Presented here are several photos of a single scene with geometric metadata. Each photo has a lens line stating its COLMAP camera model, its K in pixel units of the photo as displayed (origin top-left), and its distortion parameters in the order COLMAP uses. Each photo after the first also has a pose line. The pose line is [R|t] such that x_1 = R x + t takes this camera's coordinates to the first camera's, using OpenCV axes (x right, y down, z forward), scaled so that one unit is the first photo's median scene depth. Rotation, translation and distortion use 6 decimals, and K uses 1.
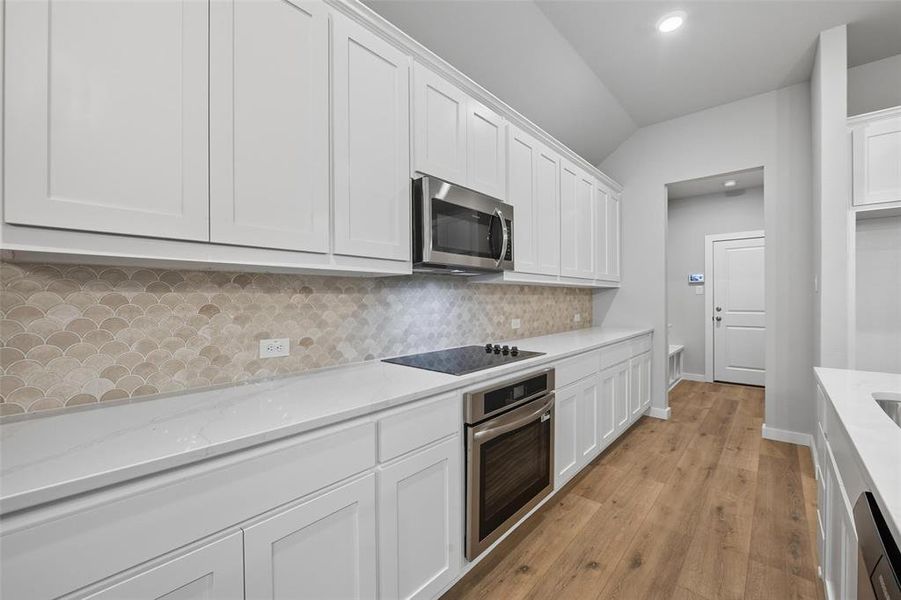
lens RADIAL K [[362.8, 0, 445.9], [0, 362.8, 298.3], [0, 0, 1]] dist [-0.010174, -0.000358]
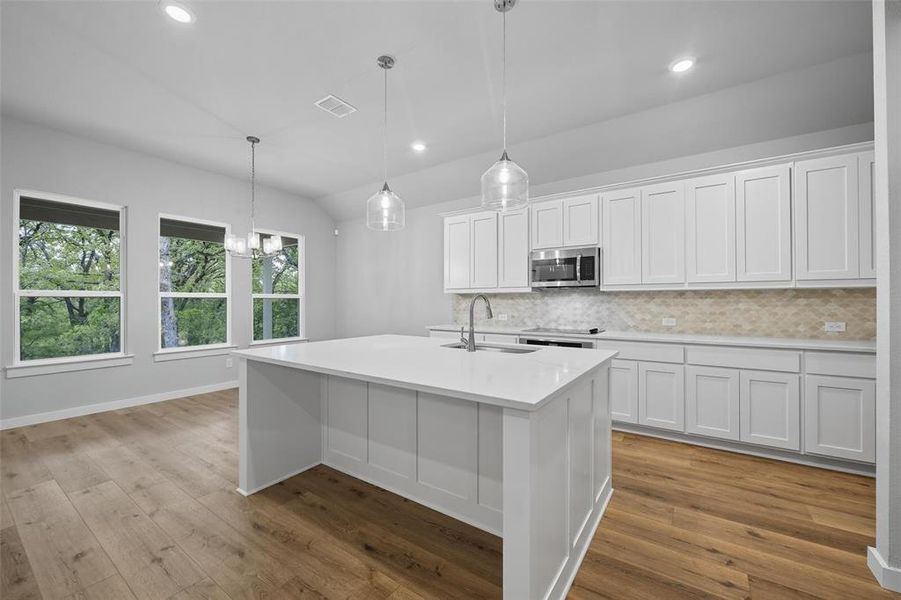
lens RADIAL K [[362.8, 0, 454.9], [0, 362.8, 297.9], [0, 0, 1]] dist [-0.010174, -0.000358]
pose [[0.127165, -0.007577, -0.991853, 2.102989], [-0.001165, 0.999969, -0.007788, -0.004403], [0.991881, 0.002145, 0.127153, 0.155440]]
